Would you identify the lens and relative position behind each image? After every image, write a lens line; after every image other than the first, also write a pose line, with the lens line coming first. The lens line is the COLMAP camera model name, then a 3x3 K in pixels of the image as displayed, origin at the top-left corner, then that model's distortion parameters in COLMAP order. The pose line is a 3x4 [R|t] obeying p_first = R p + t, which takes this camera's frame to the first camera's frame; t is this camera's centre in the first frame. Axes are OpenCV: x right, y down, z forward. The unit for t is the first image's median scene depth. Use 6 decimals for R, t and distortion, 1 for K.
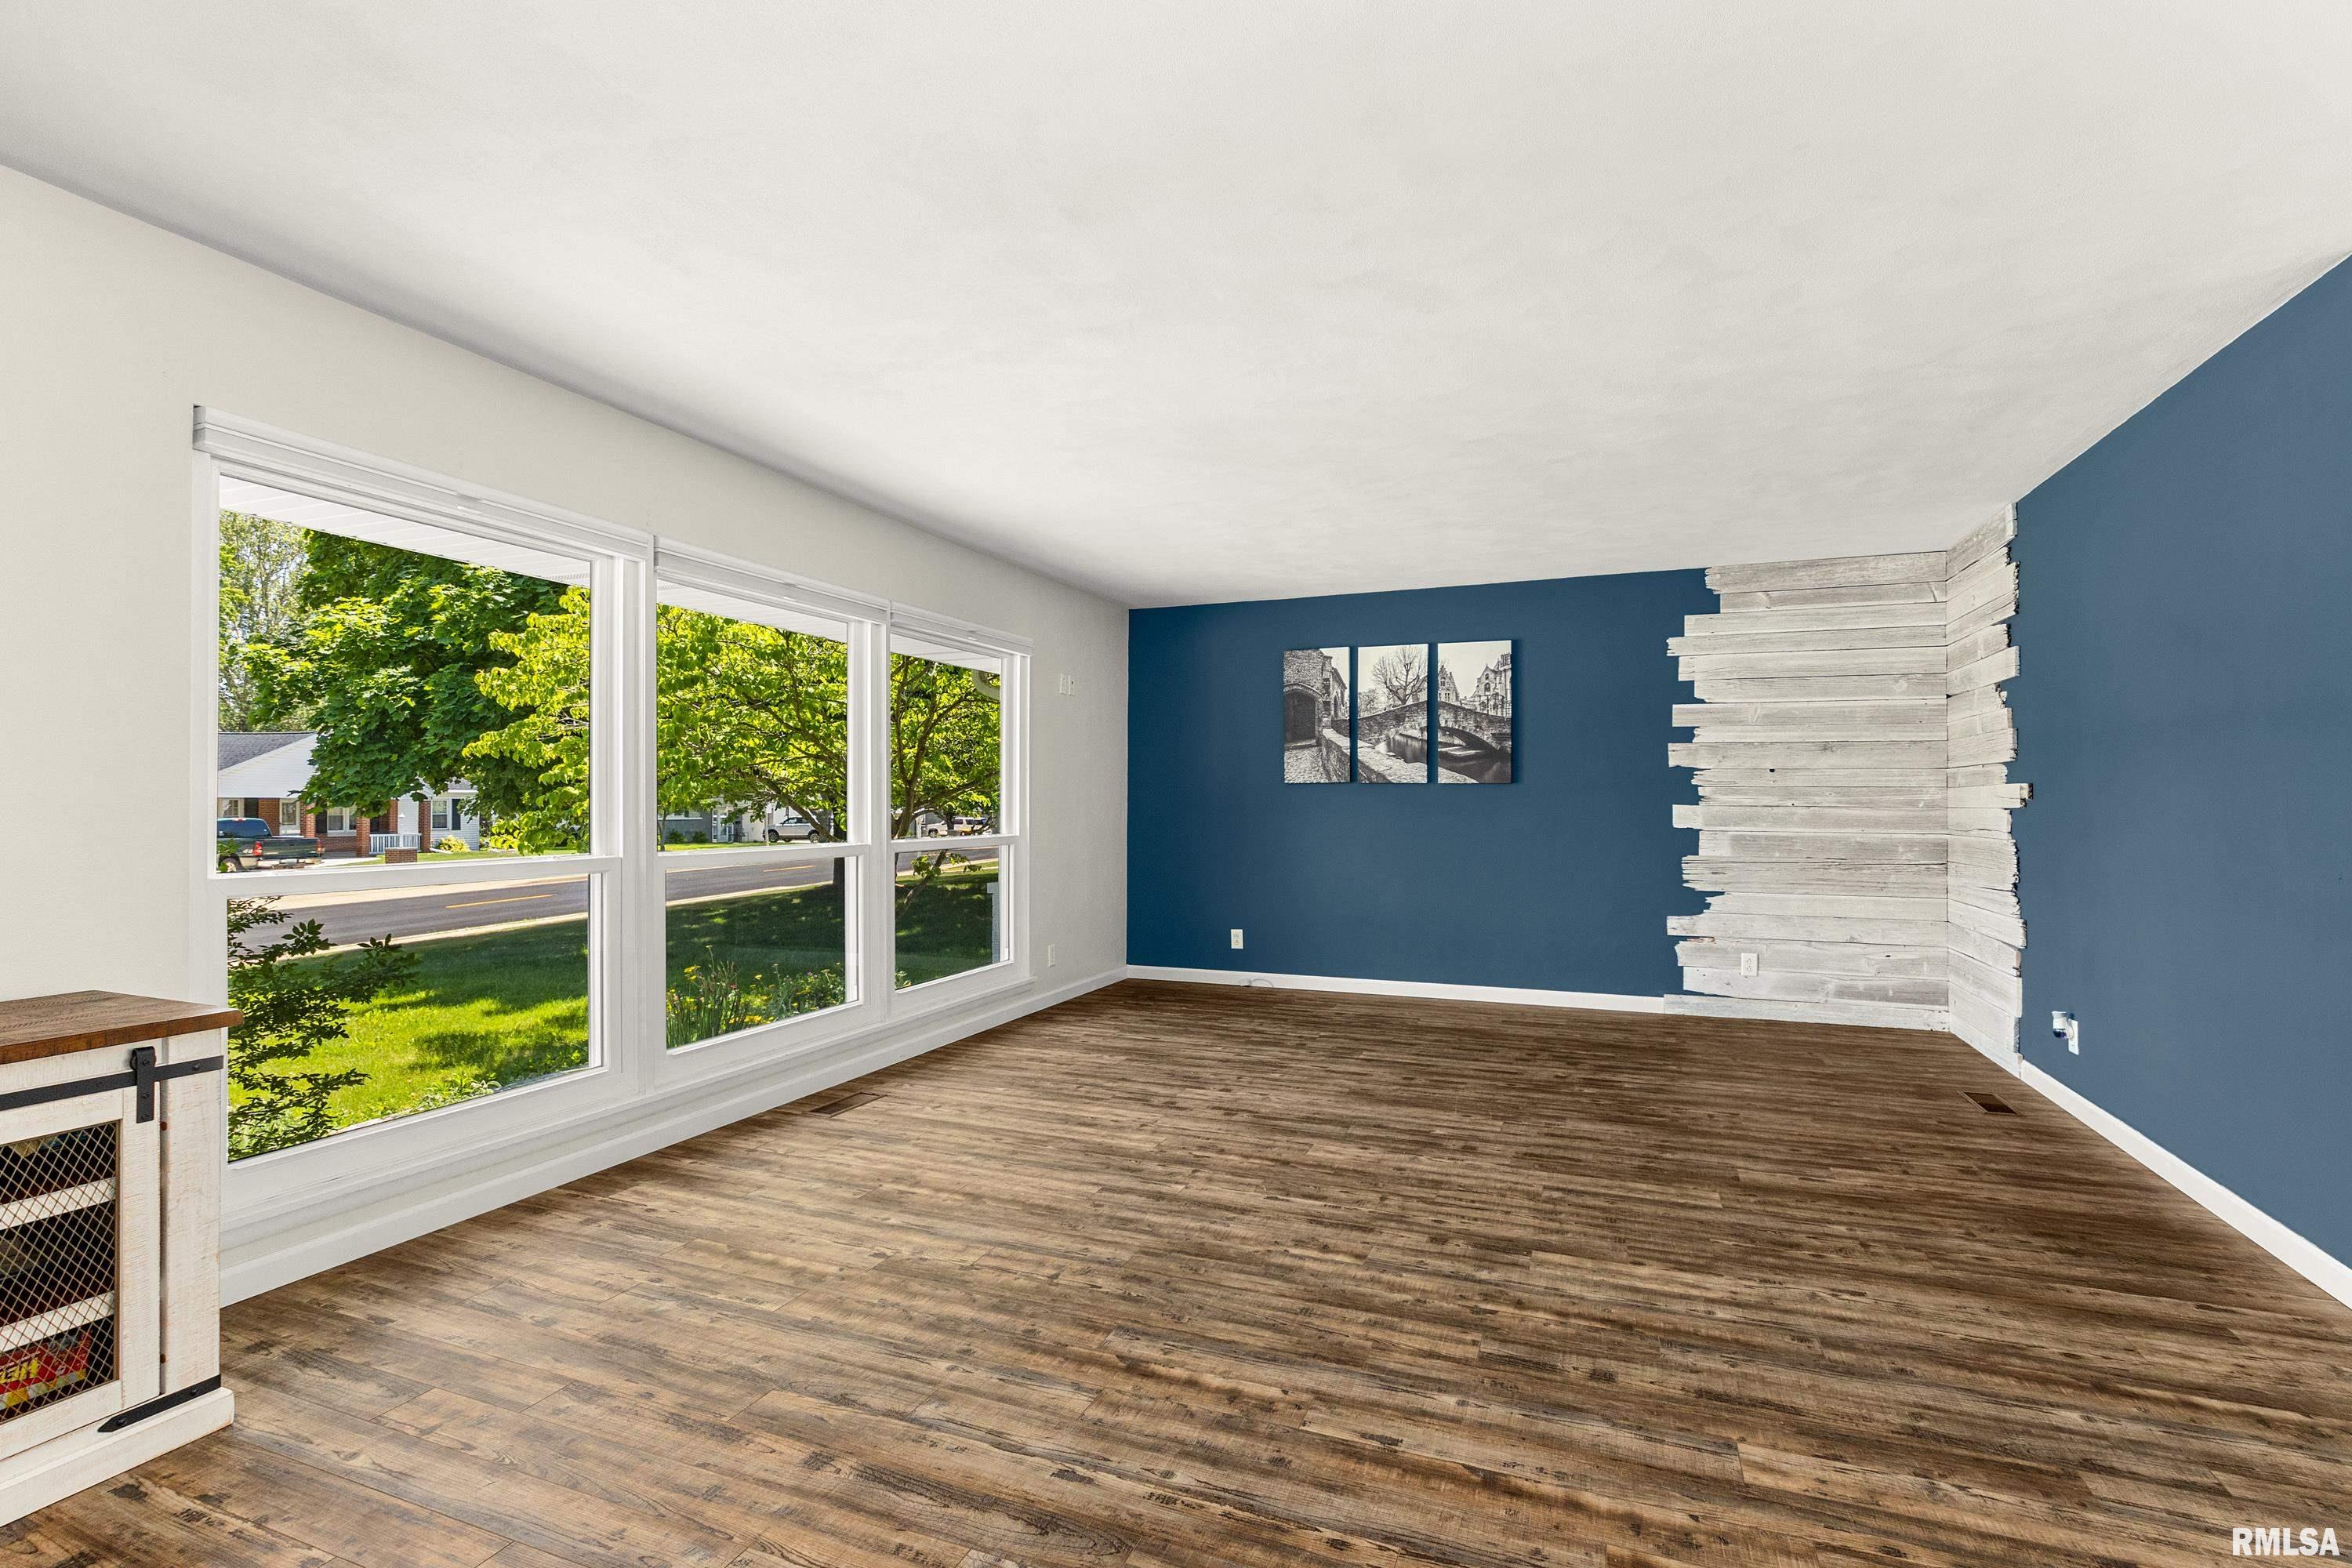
lens RADIAL K [[1107.6, 0, 1167.8], [0, 1107.6, 788.0], [0, 0, 1]] dist [-0.001133, -0.000418]
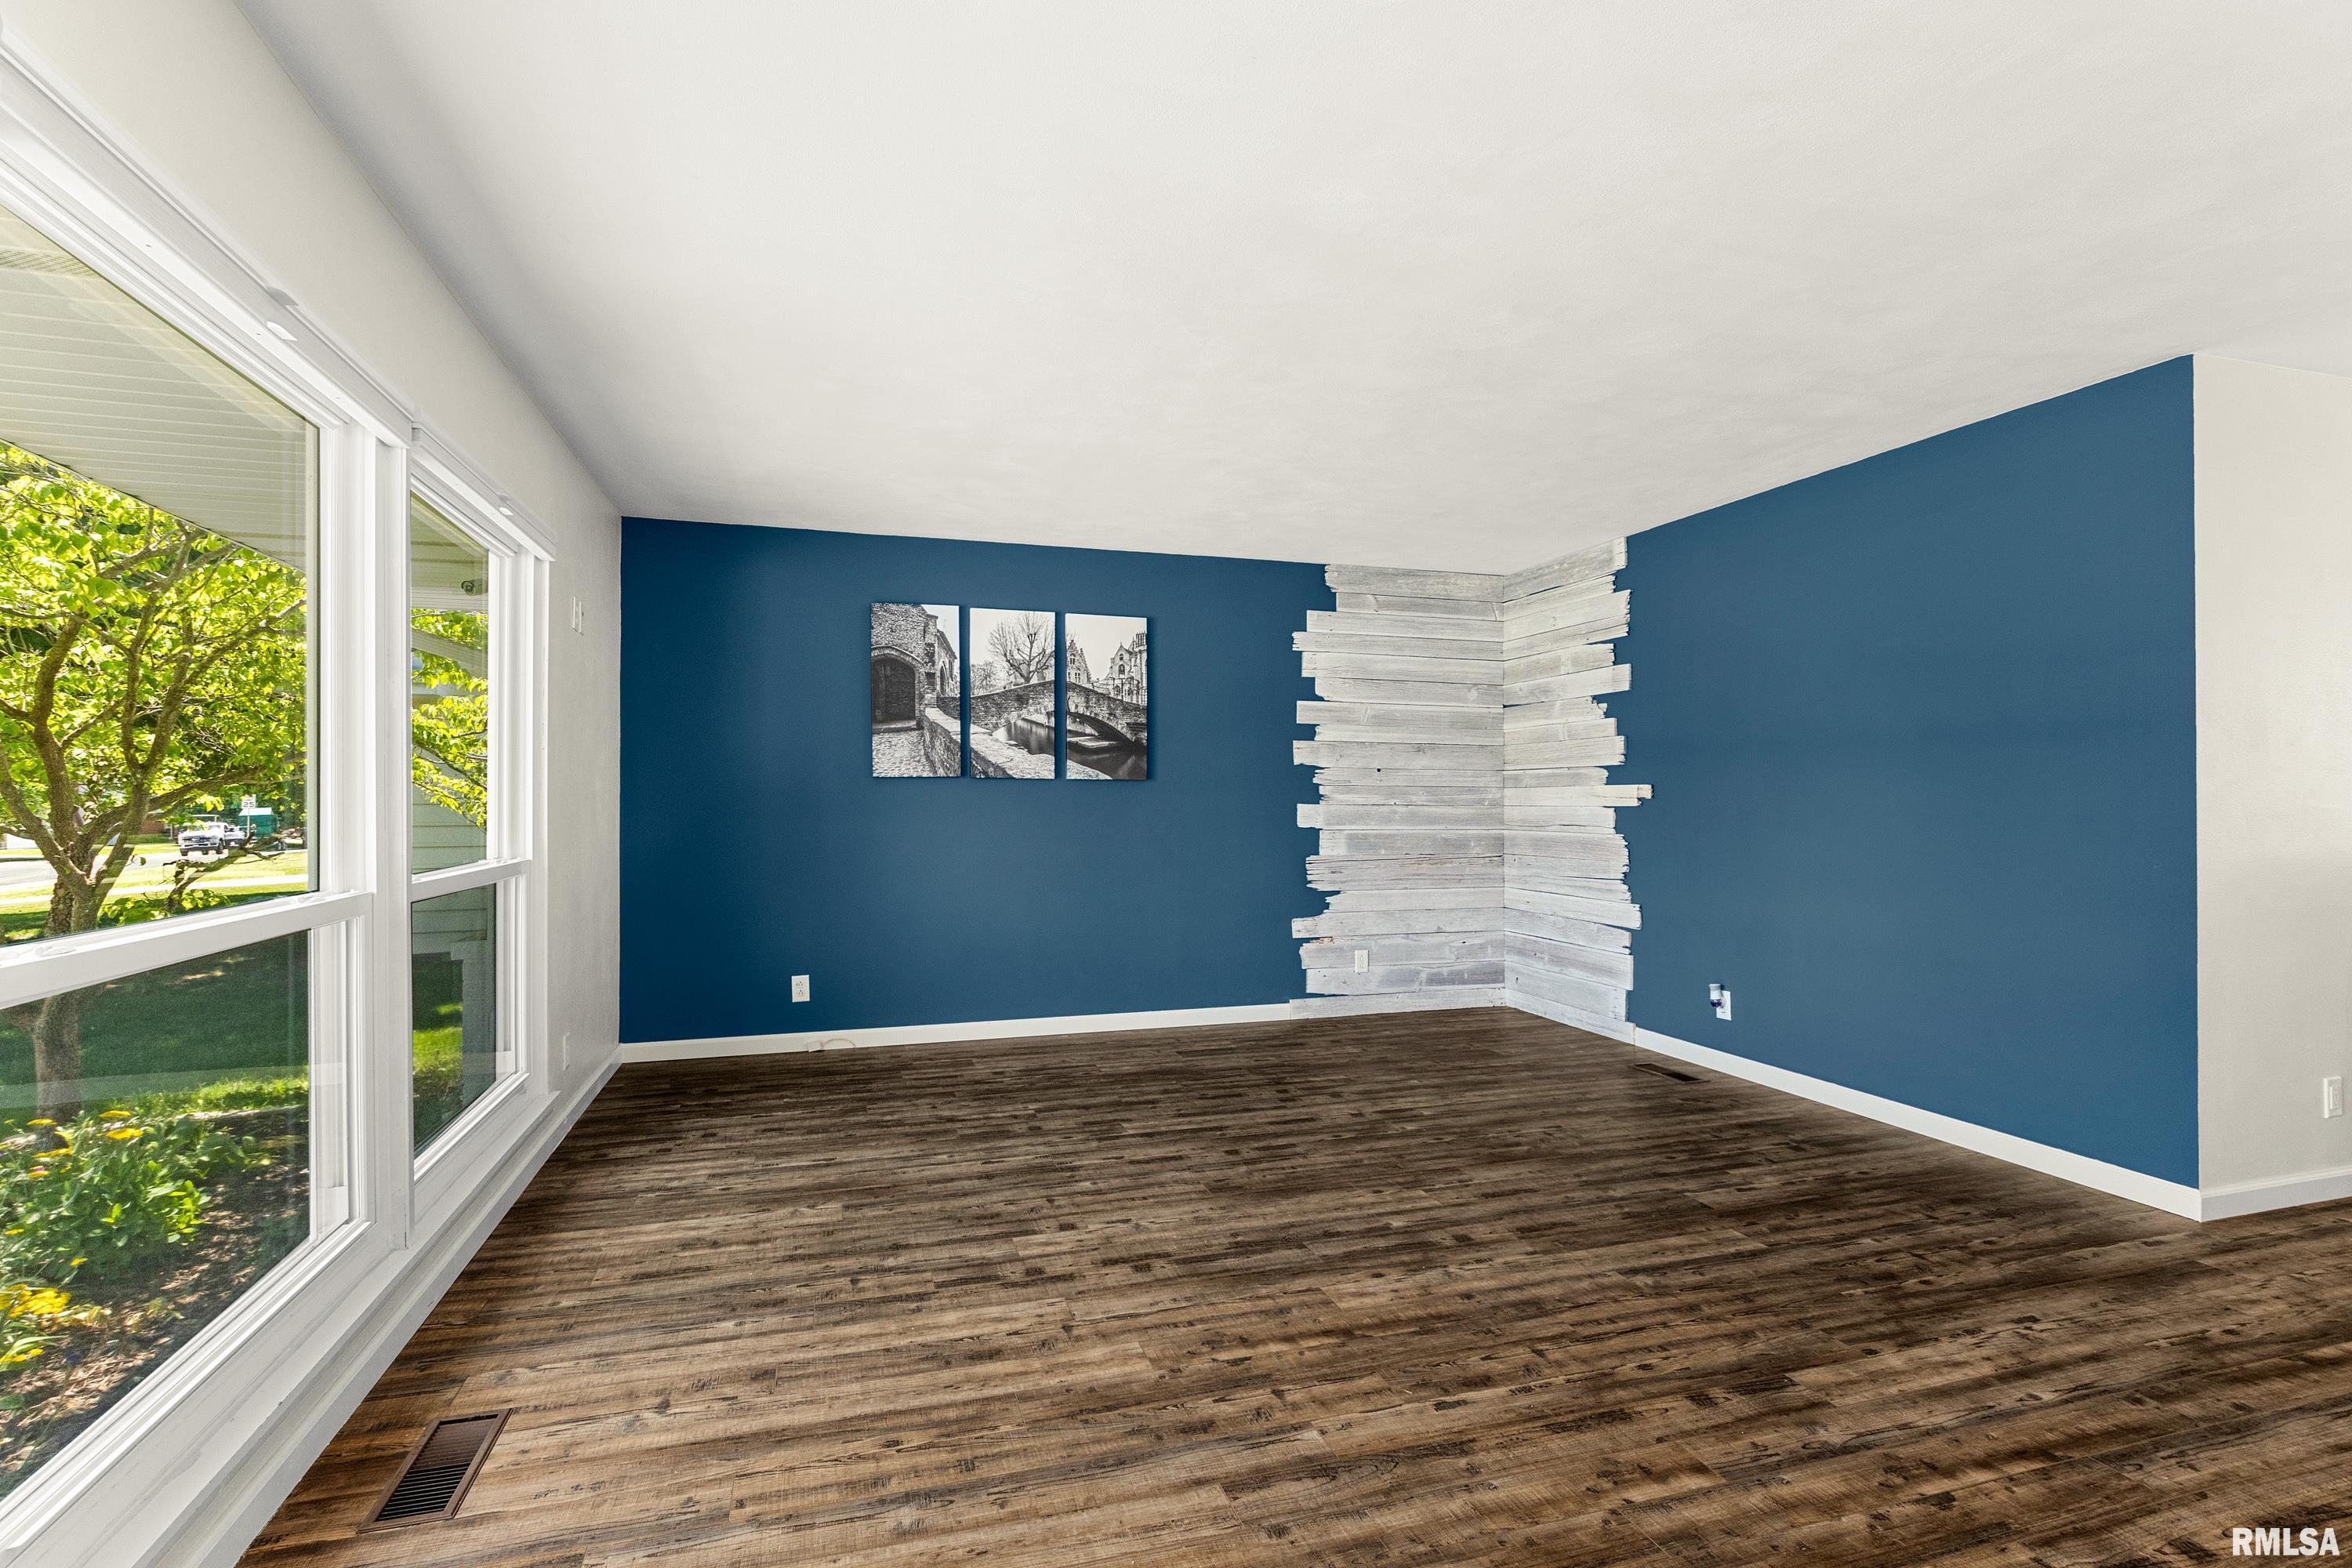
lens RADIAL K [[1107.6, 0, 1180.3], [0, 1107.6, 797.2], [0, 0, 1]] dist [-0.001133, -0.000418]
pose [[0.773947, -0.000687, 0.633250, -0.324539], [-0.007334, 0.999923, 0.010049, 0.000420], [-0.633208, -0.012421, 0.773882, 0.428517]]
